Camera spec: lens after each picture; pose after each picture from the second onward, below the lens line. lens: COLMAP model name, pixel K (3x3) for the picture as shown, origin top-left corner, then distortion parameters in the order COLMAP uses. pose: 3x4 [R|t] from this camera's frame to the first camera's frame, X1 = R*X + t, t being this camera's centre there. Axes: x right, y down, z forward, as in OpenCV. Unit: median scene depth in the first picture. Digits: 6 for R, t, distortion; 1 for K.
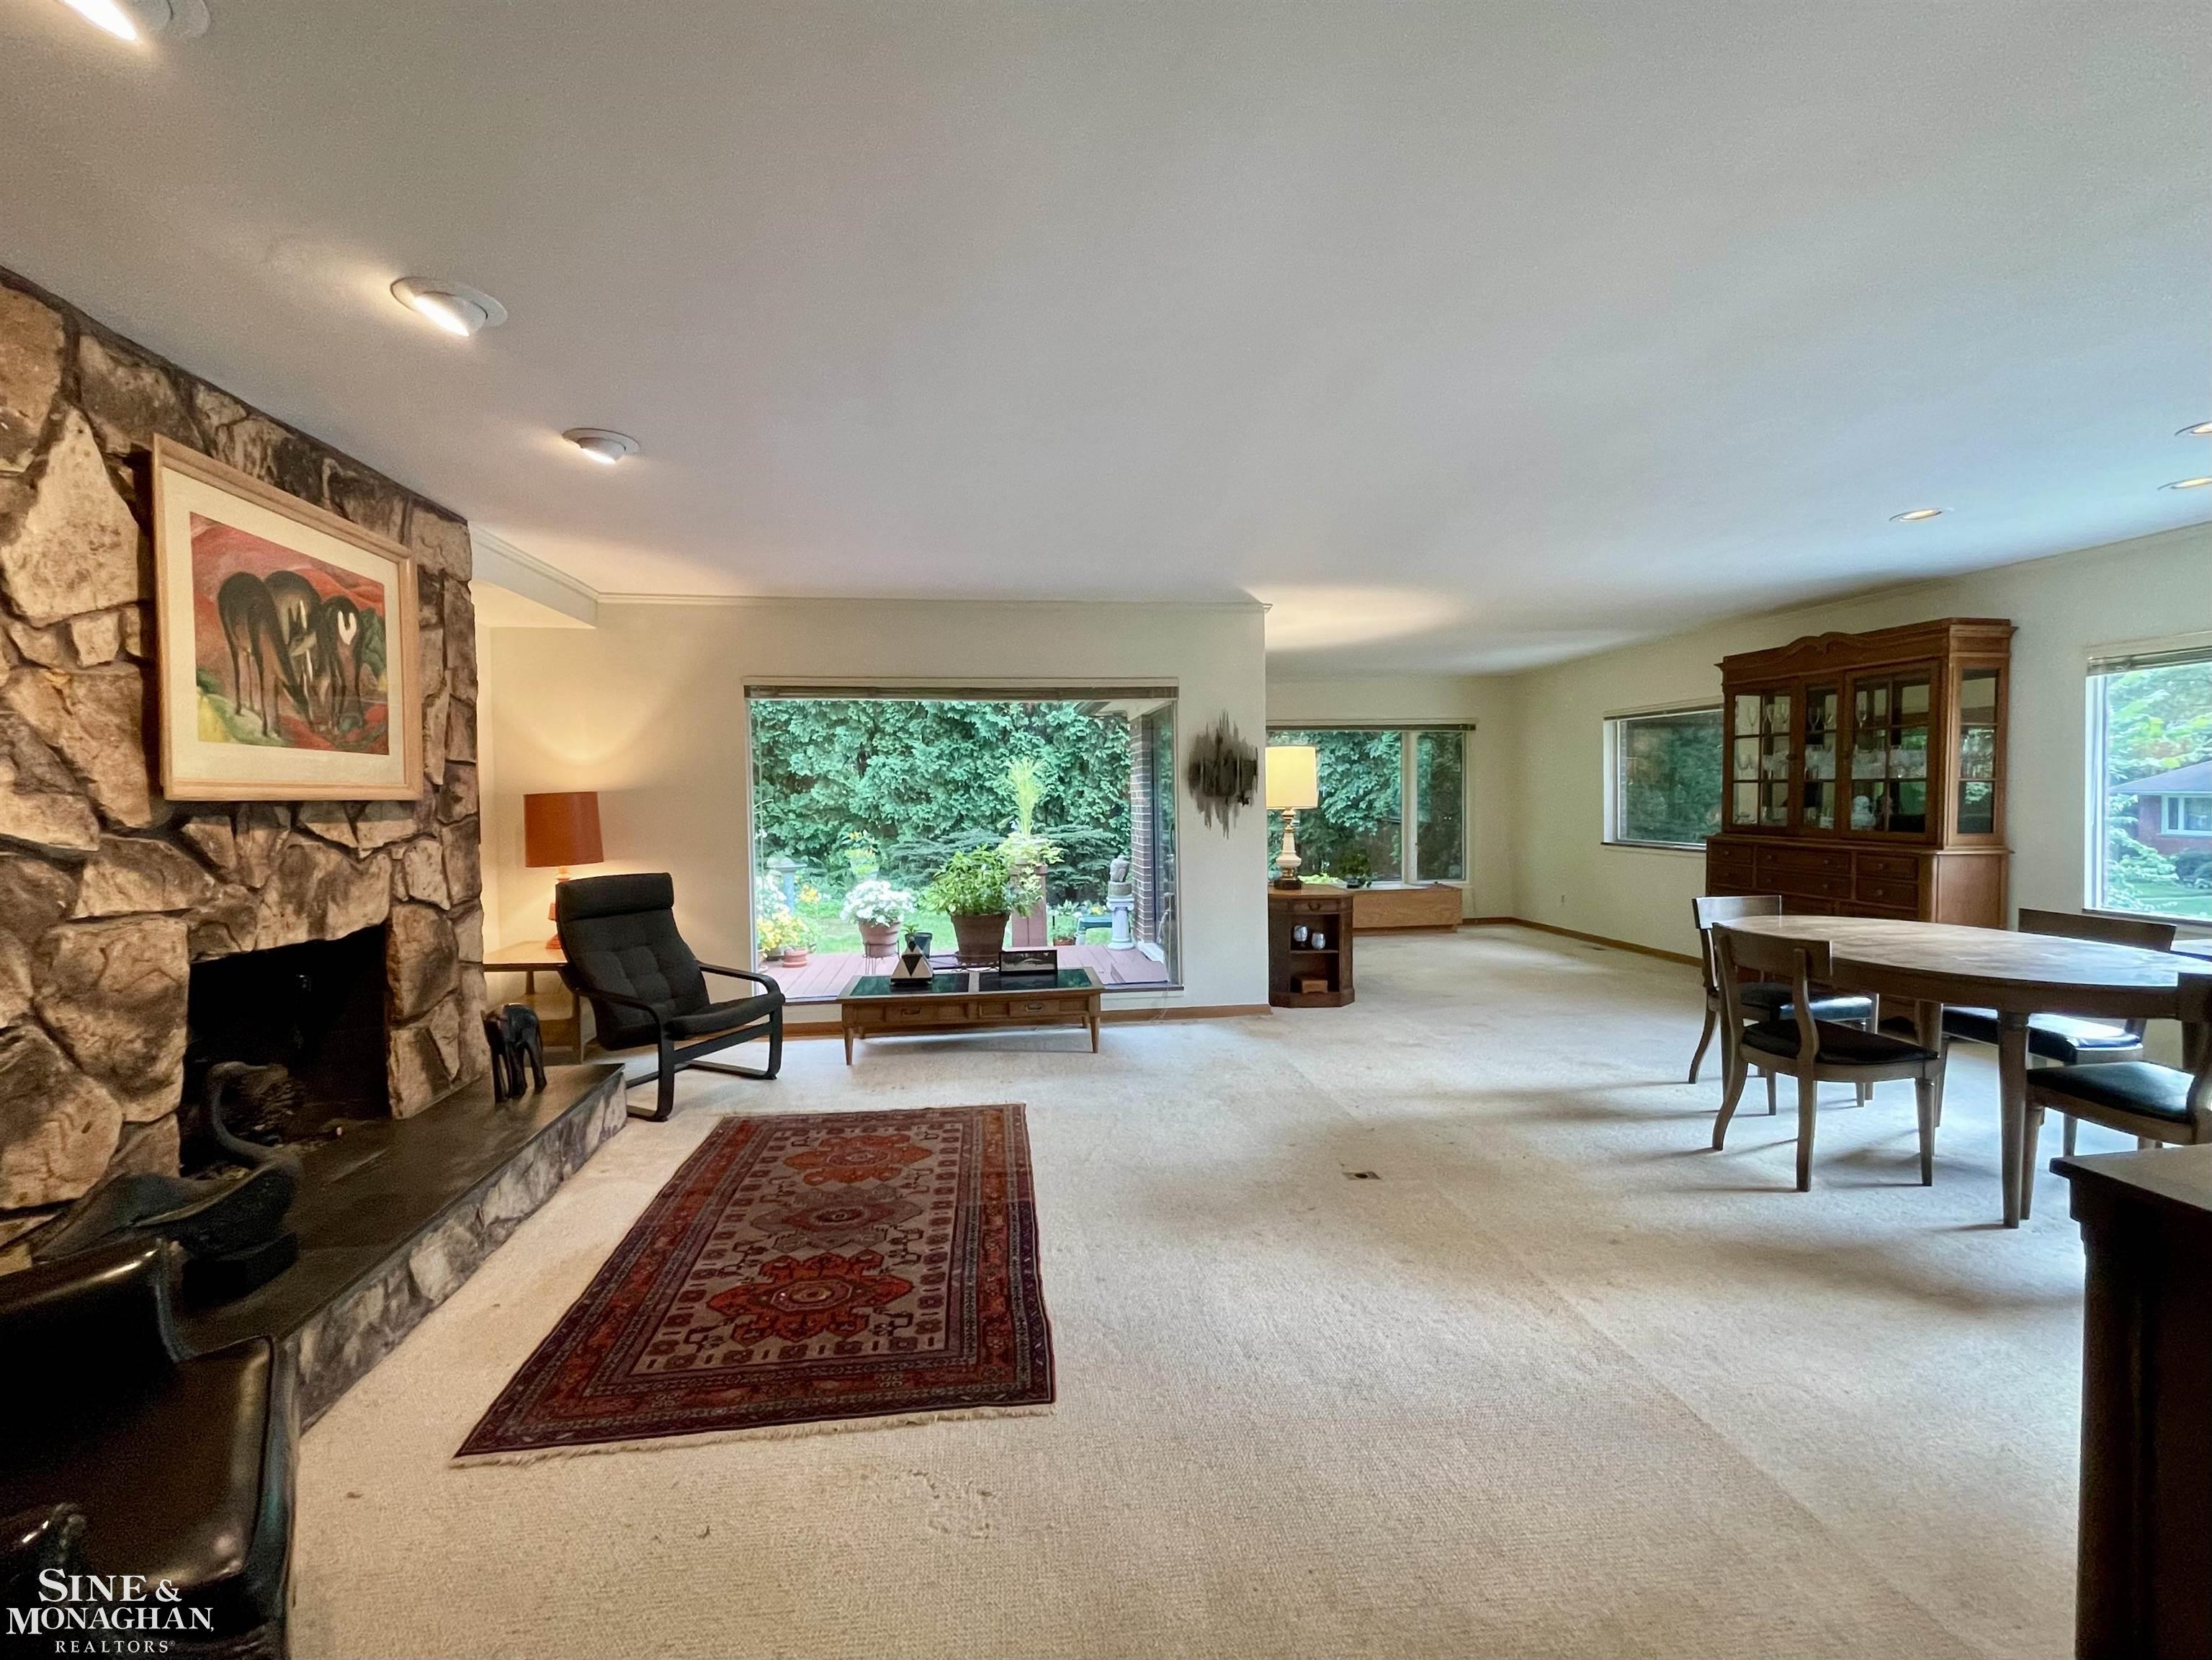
lens RADIAL K [[924.1, 0, 1113.4], [0, 924.1, 817.4], [0, 0, 1]] dist [-0.000567, -0.000497]
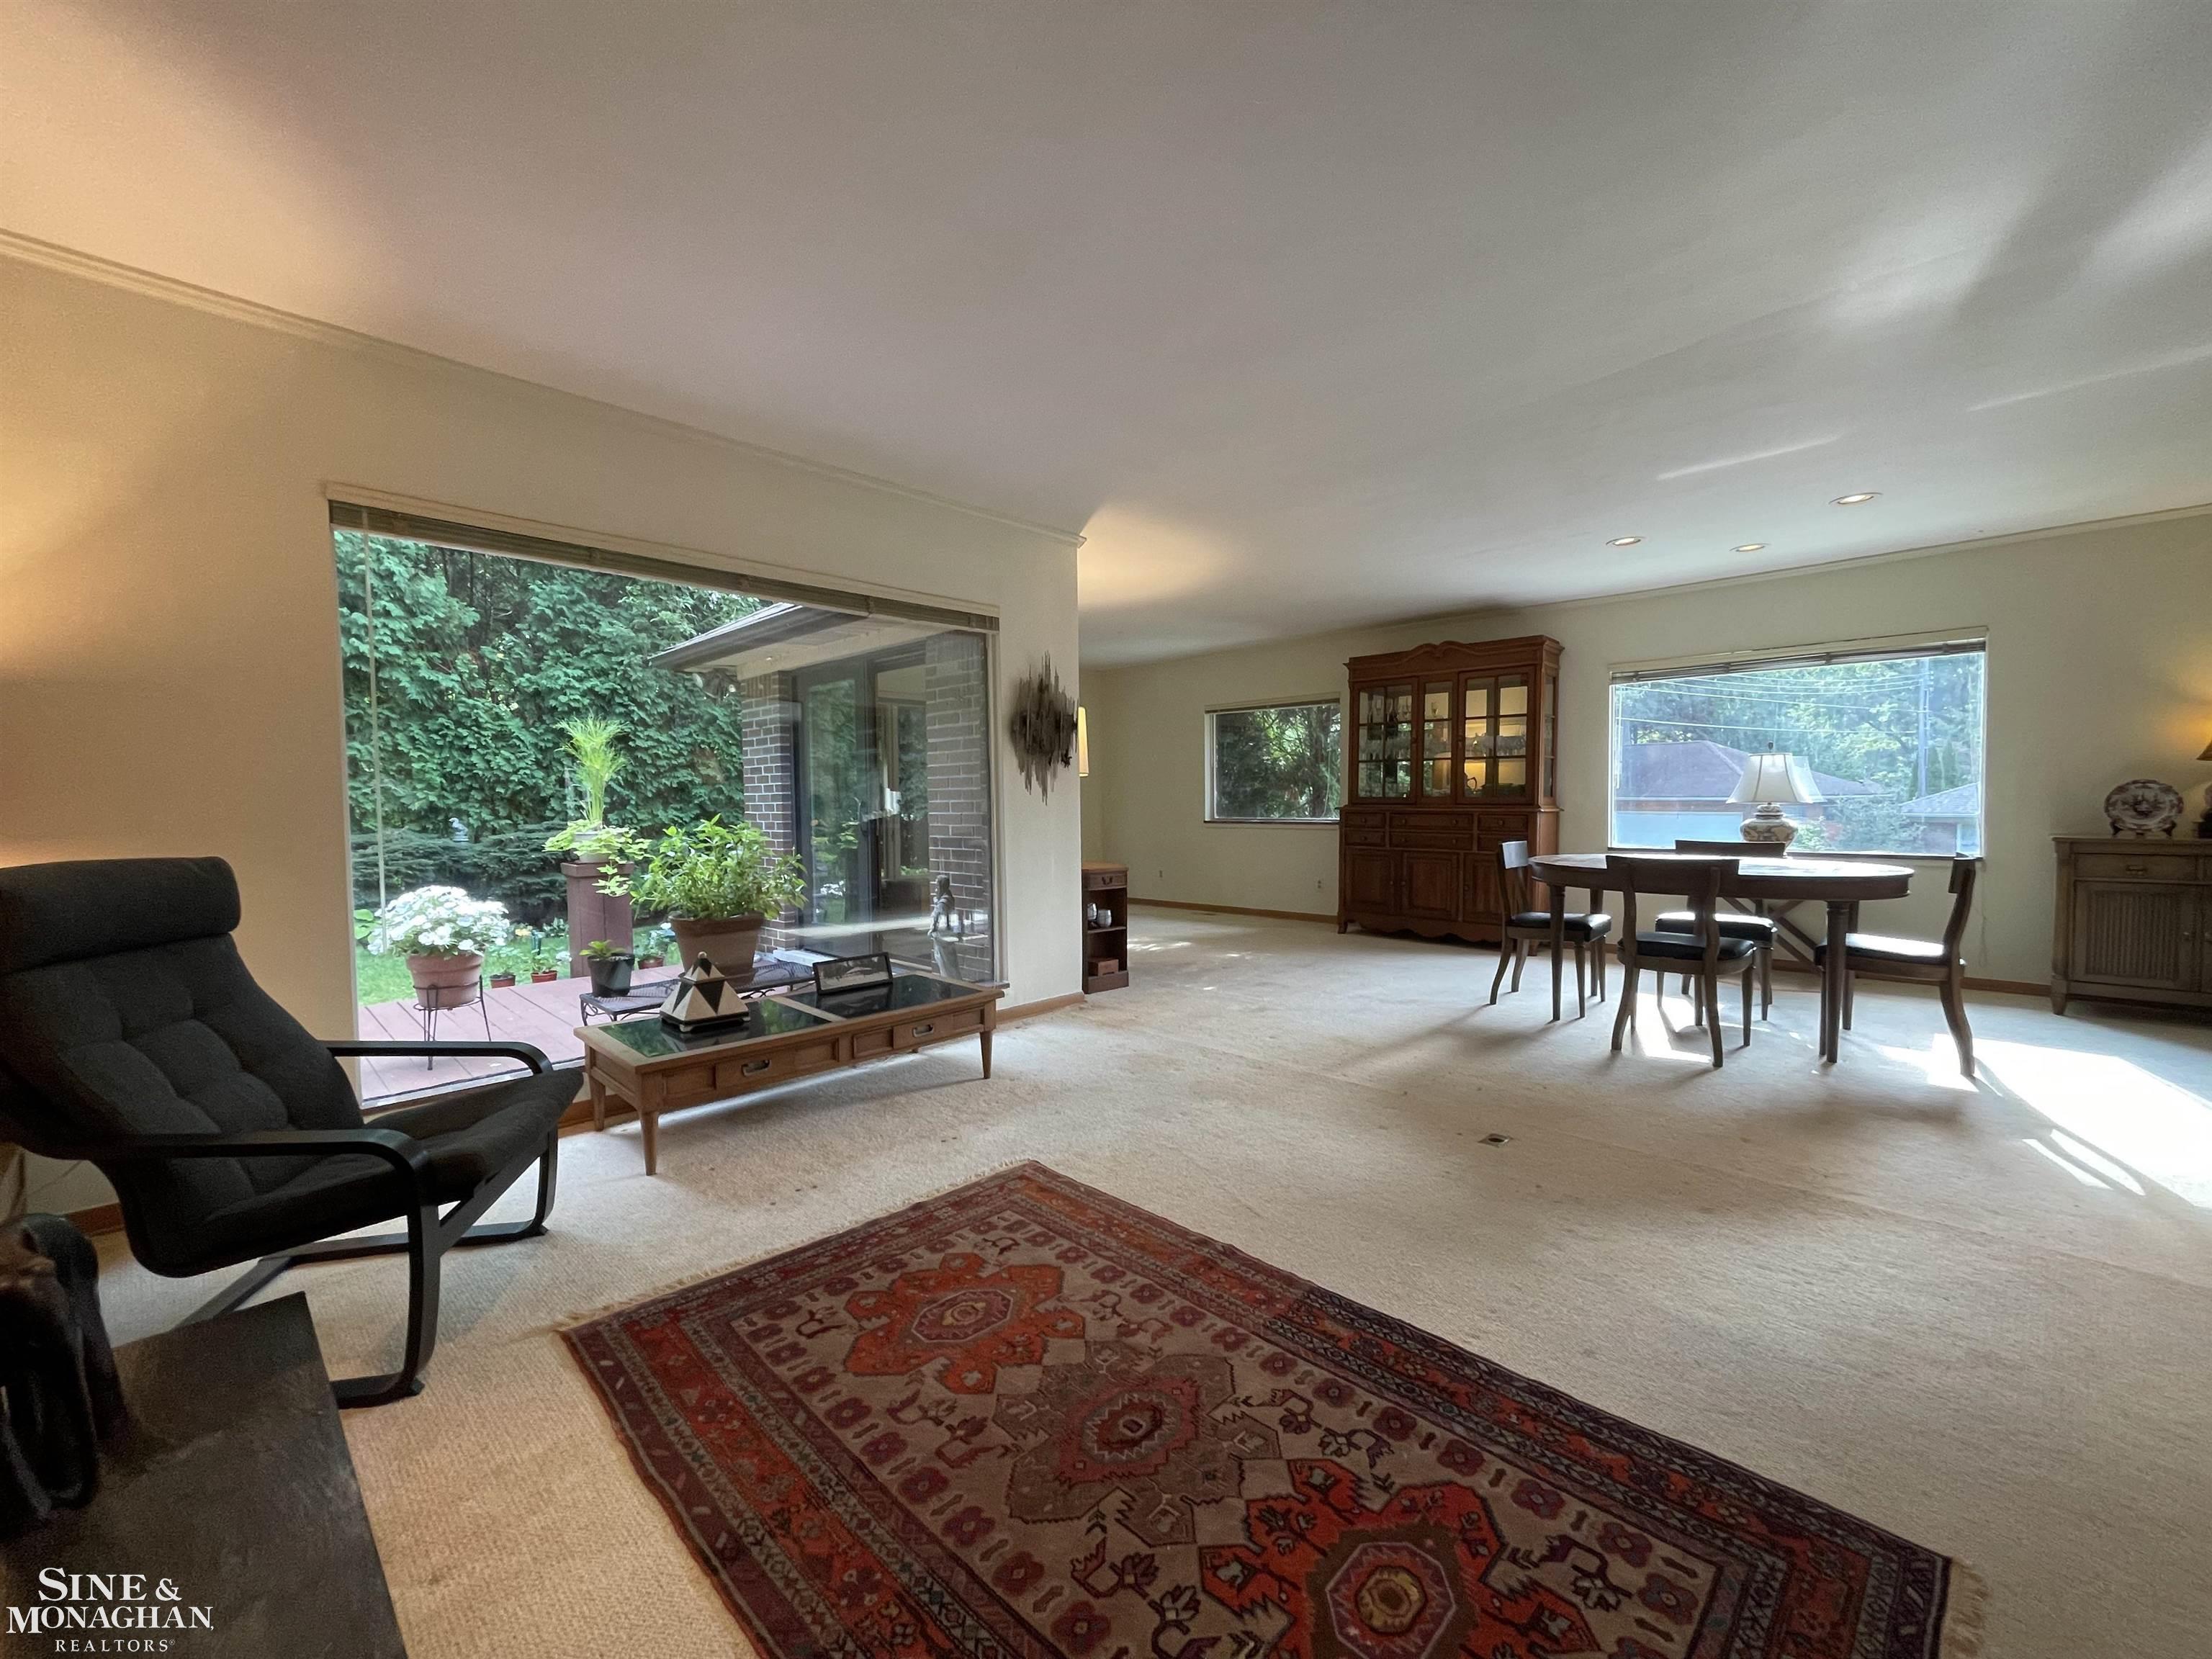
lens RADIAL K [[883.7, 0, 1106.0], [0, 883.7, 829.5], [0, 0, 1]] dist [-0.000246, -0.000103]
pose [[0.795552, -0.016060, 0.605673, -0.597451], [0.014418, 0.999867, 0.007574, 0.074170], [-0.605714, 0.002707, 0.795678, 0.576423]]
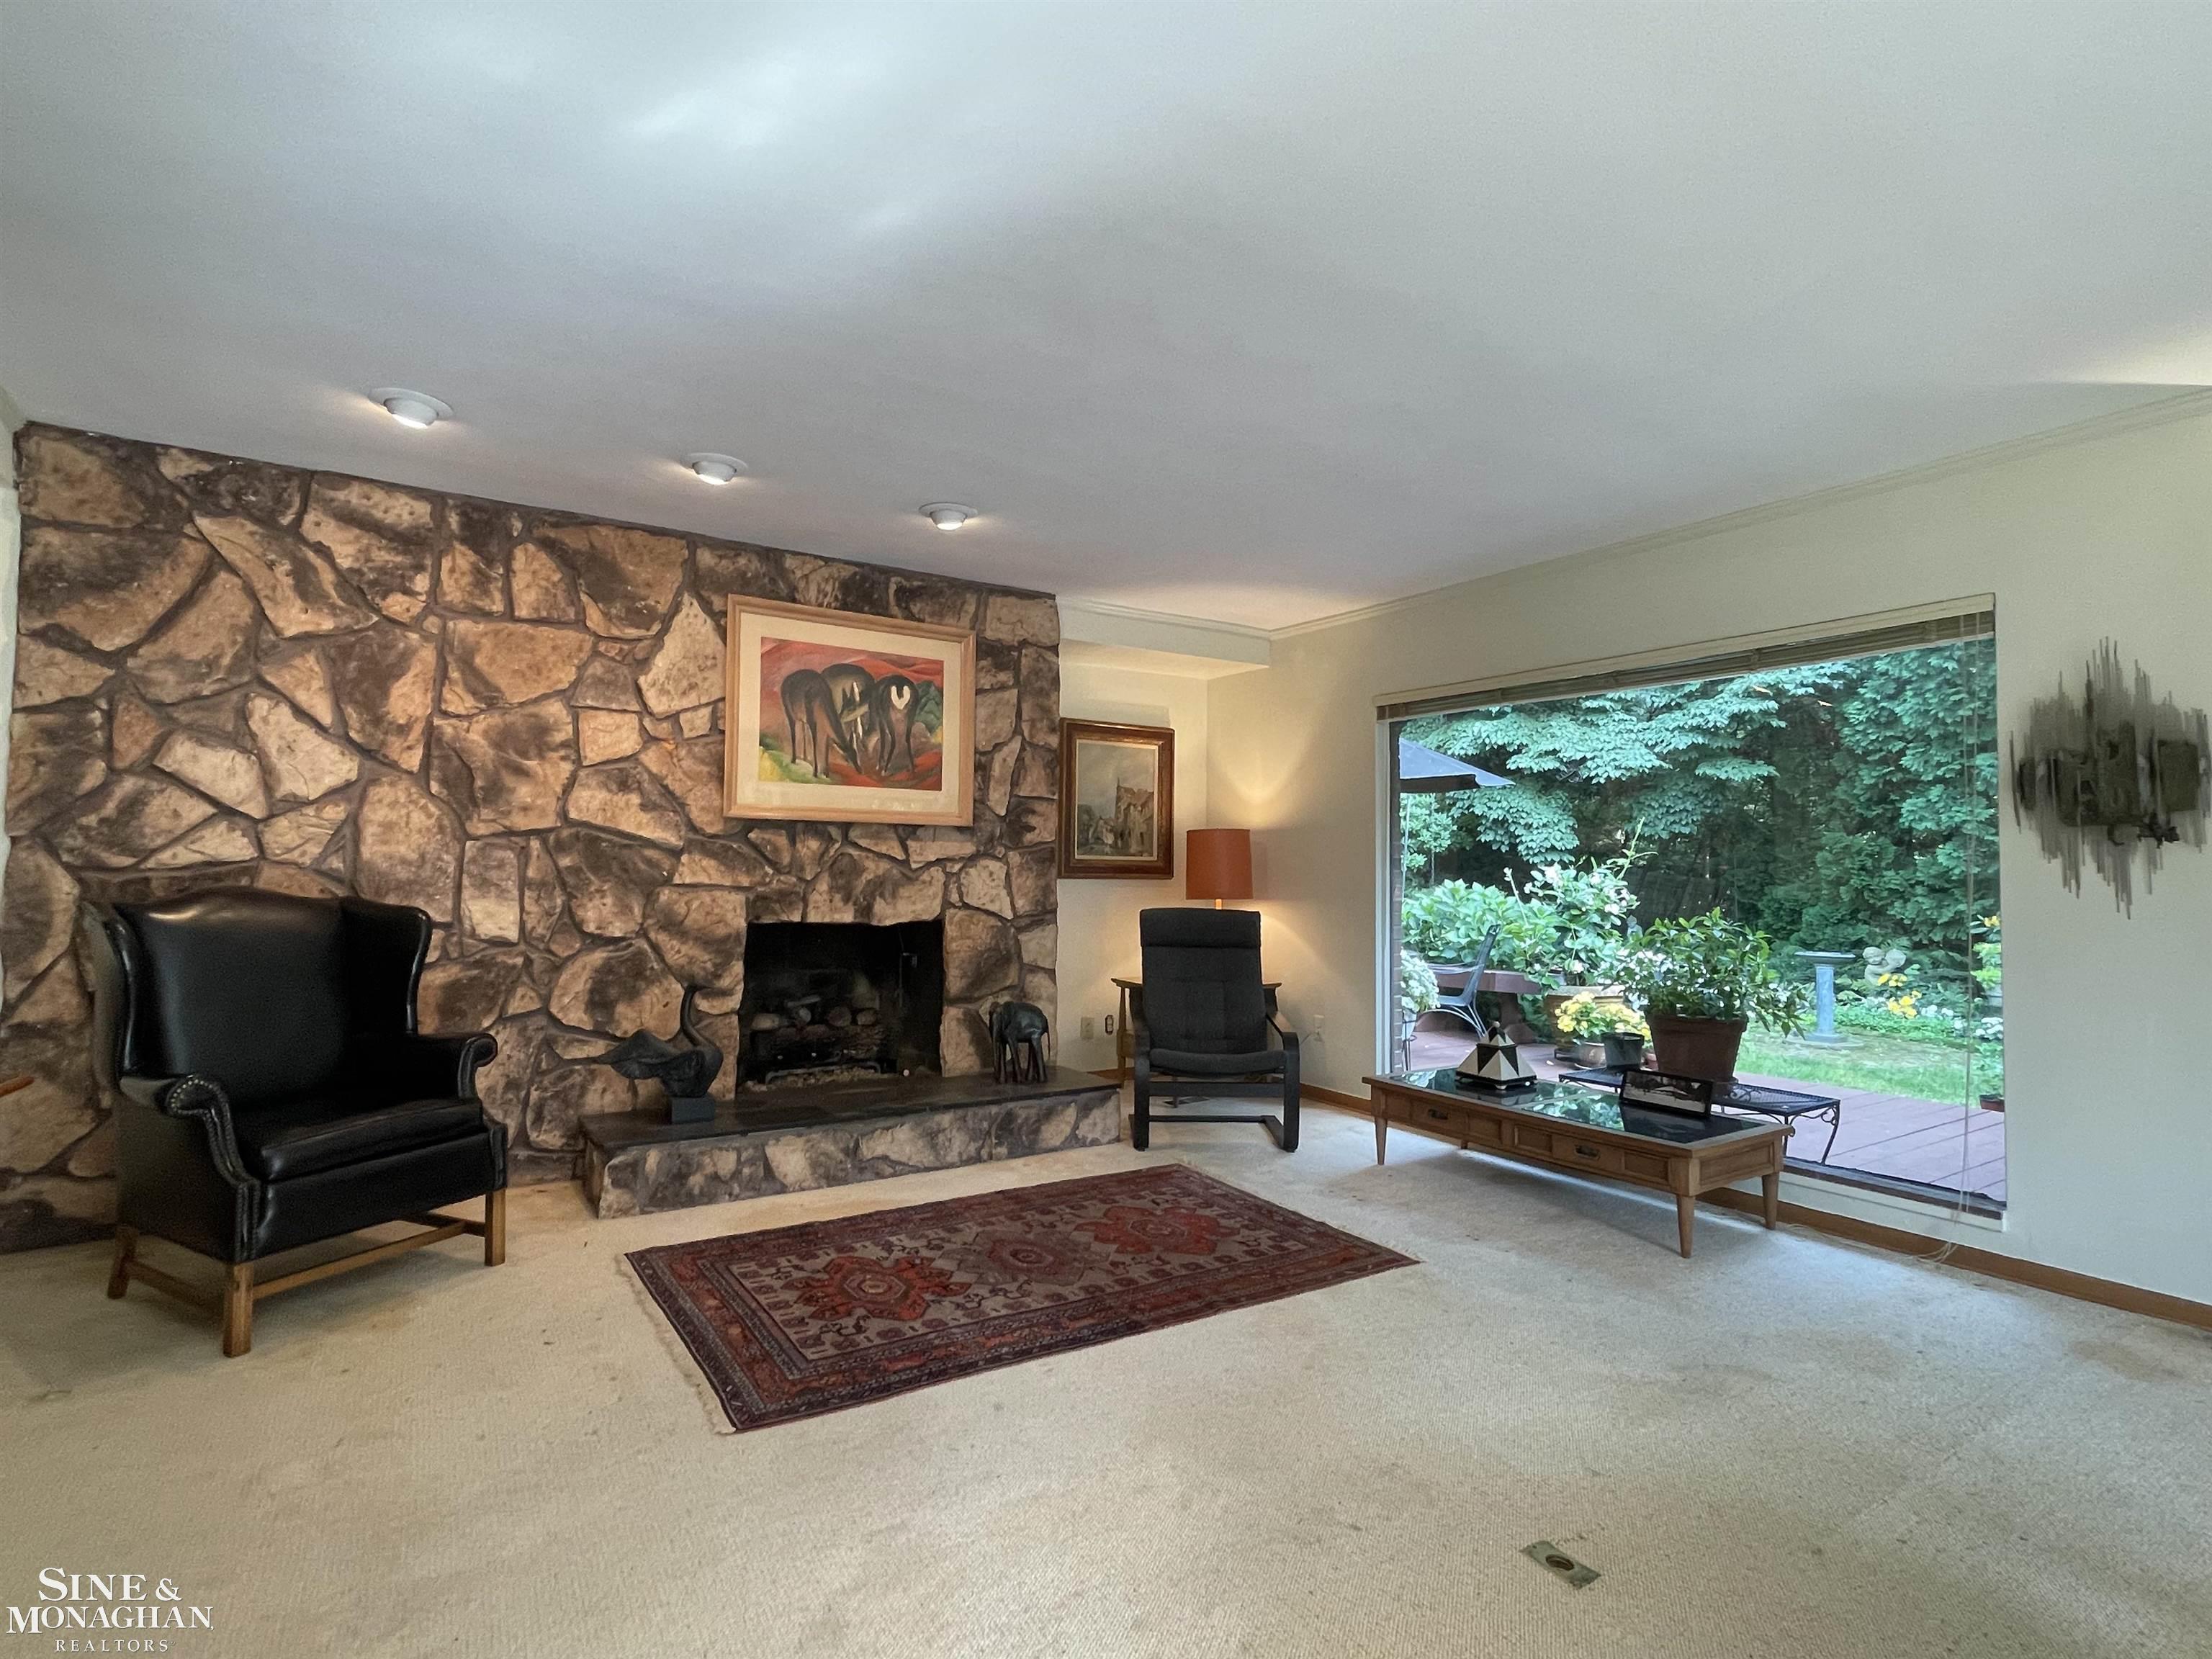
lens RADIAL K [[1115.6, 0, 1113.5], [0, 1115.6, 838.2], [0, 0, 1]] dist [0.000038, -0.000883]
pose [[0.431041, -0.009319, -0.902284, 0.742639], [-0.038284, 0.998857, -0.028606, 0.034958], [0.901520, 0.046873, 0.430192, 0.554013]]
